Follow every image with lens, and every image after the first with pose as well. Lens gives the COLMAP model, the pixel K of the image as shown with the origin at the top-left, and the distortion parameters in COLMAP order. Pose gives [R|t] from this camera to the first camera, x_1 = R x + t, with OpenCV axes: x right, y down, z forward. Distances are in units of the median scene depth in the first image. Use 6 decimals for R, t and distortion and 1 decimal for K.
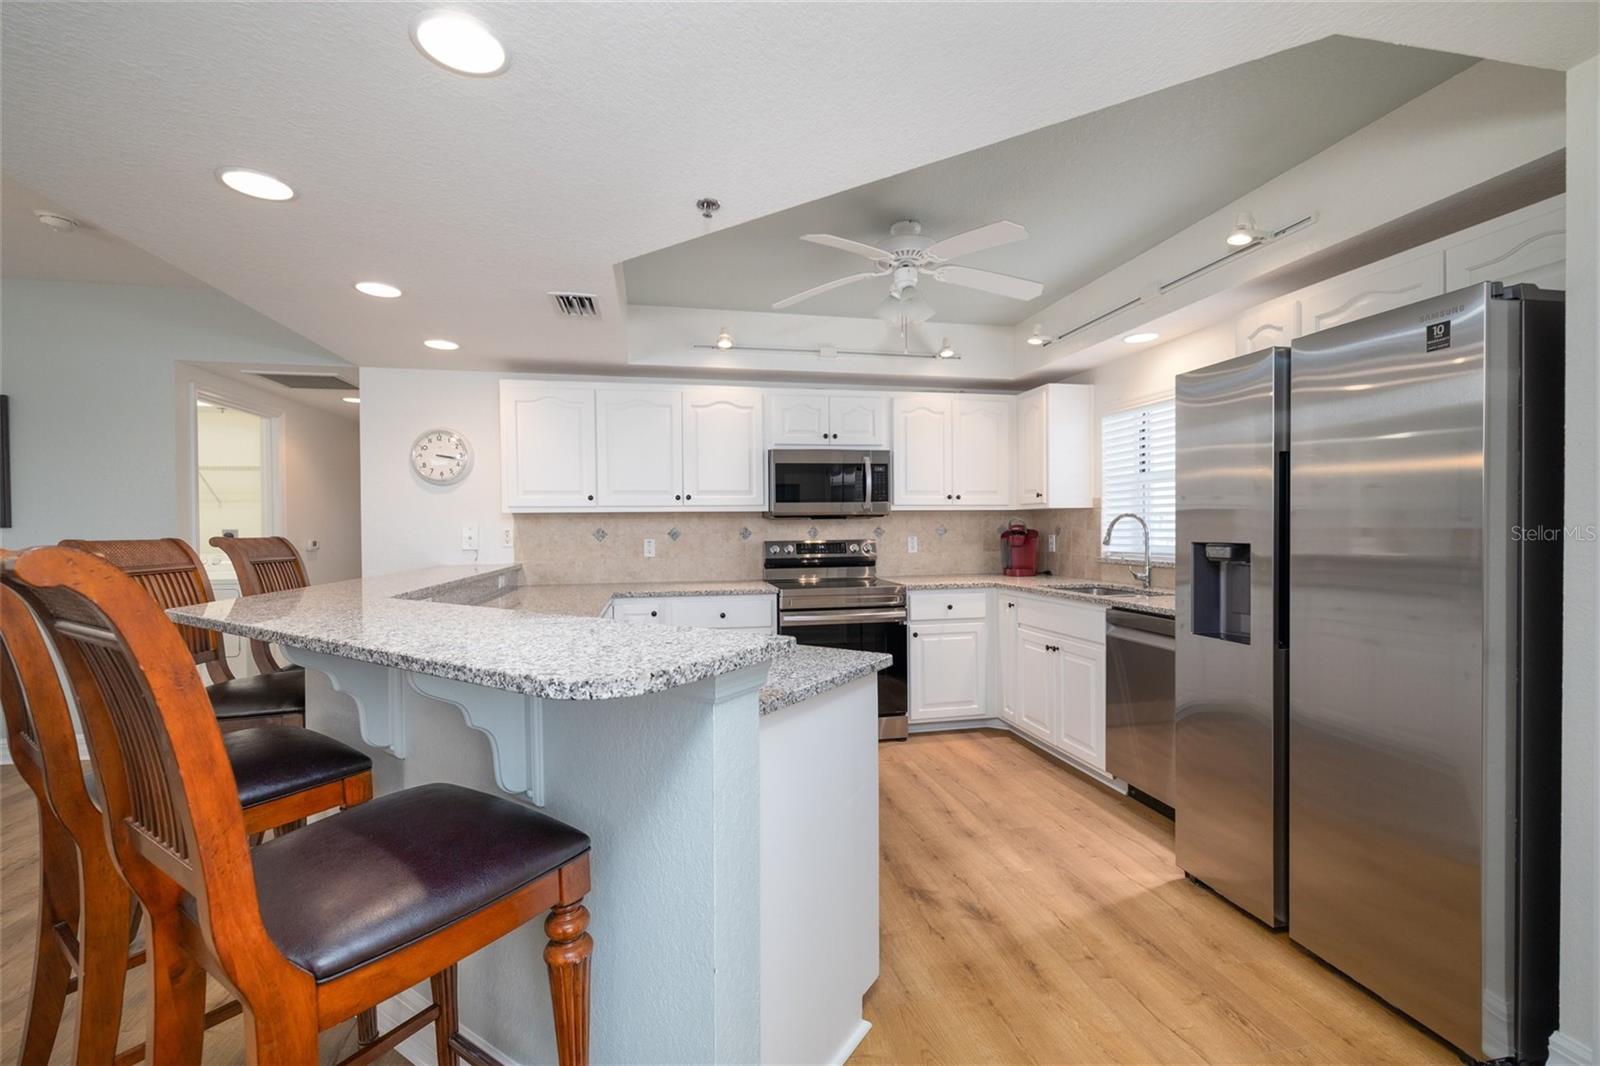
lens RADIAL K [[683.4, 0, 787.9], [0, 683.4, 532.6], [0, 0, 1]] dist [-0.001007, 0.000216]
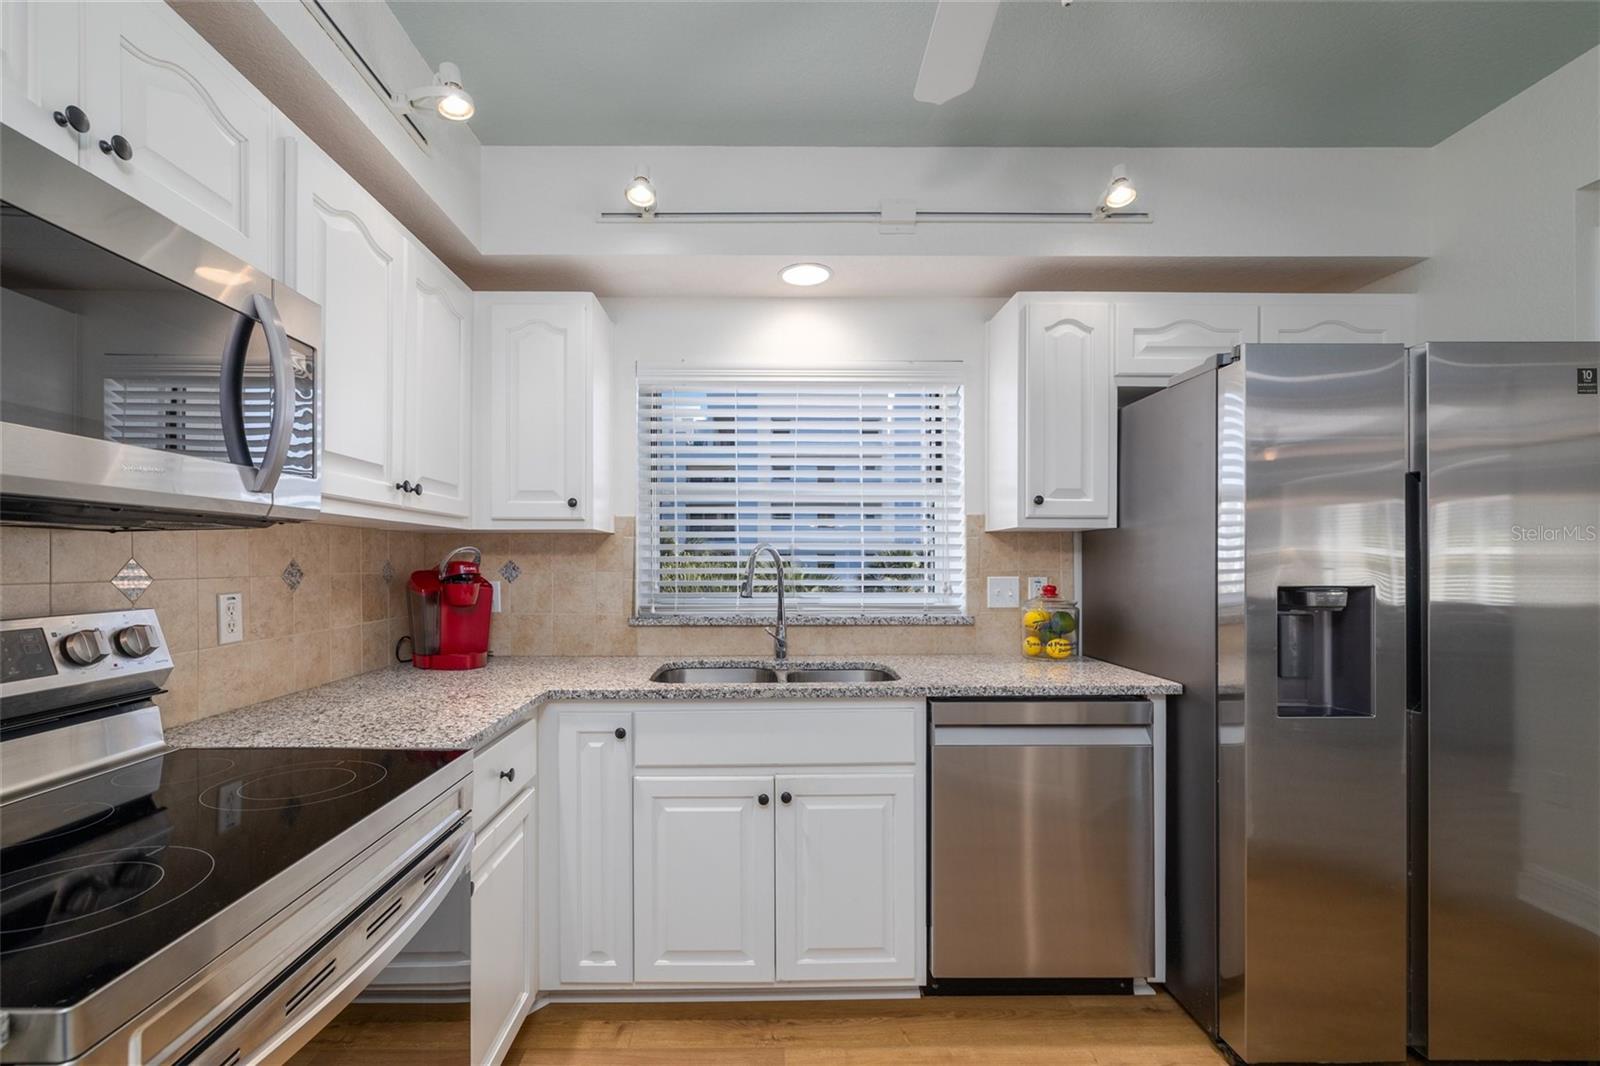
lens RADIAL K [[683.4, 0, 766.5], [0, 683.4, 563.2], [0, 0, 1]] dist [-0.001007, 0.000216]
pose [[0.178239, 0.007540, 0.983958, -0.114723], [0.007719, 0.999929, -0.009061, -0.004354], [-0.983957, 0.009211, 0.178168, 0.817733]]
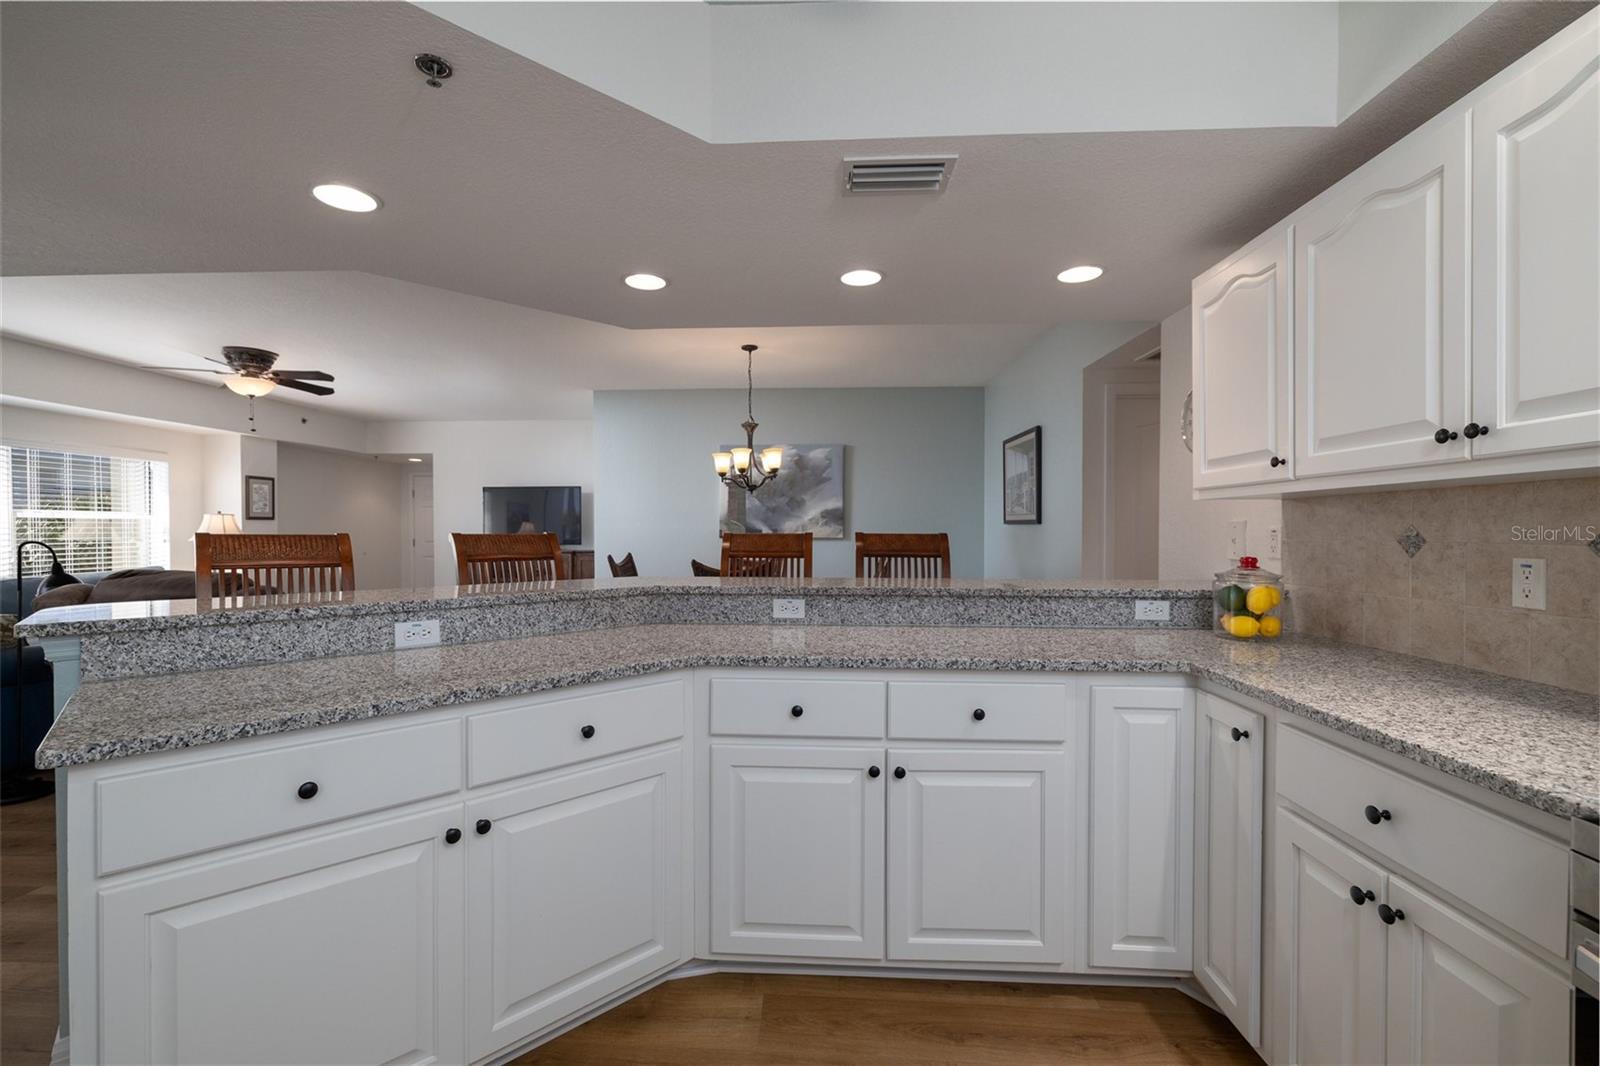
lens RADIAL K [[683.4, 0, 804.7], [0, 683.4, 531.8], [0, 0, 1]] dist [-0.001007, 0.000216]
pose [[-0.239528, 0.014121, -0.970787, 0.247797], [-0.004431, 0.999868, 0.015638, -0.008421], [0.970879, 0.008048, -0.239434, 0.799602]]
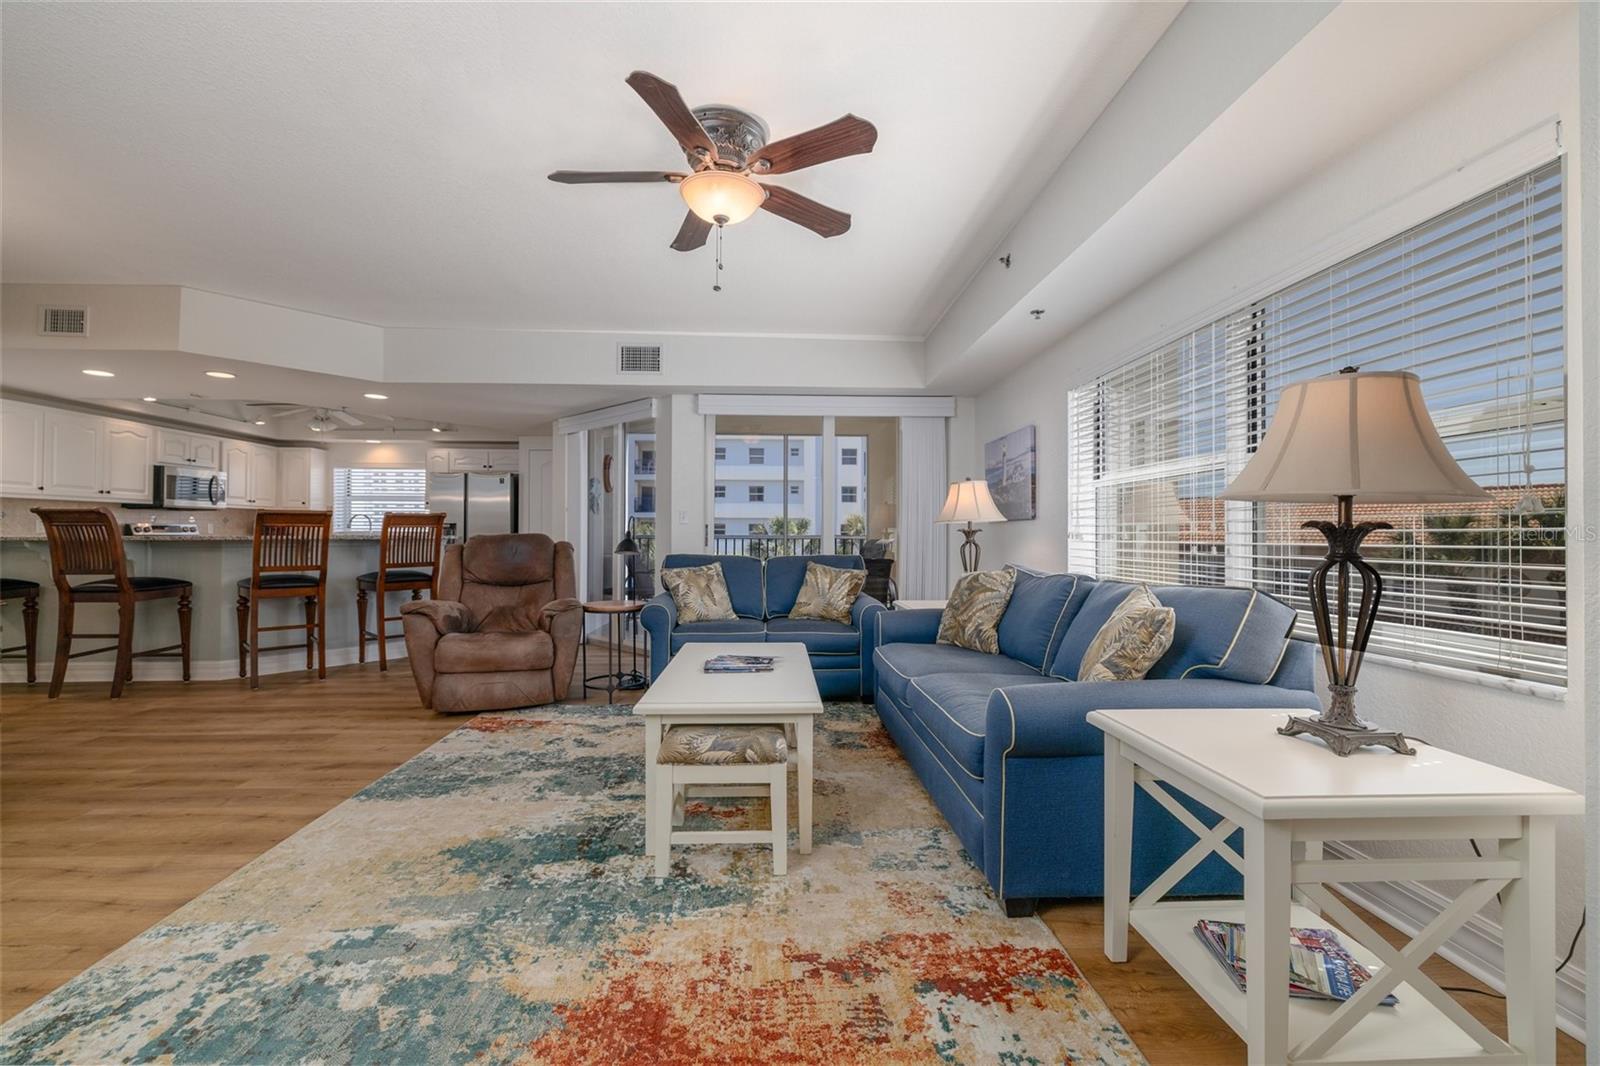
lens RADIAL K [[683.4, 0, 805.3], [0, 683.4, 526.2], [0, 0, 1]] dist [-0.001007, 0.000216]
pose [[0.146476, 0.020823, 0.988995, -1.451847], [0.004521, 0.999754, -0.021719, 0.065136], [-0.989204, 0.007653, 0.146346, -0.762221]]
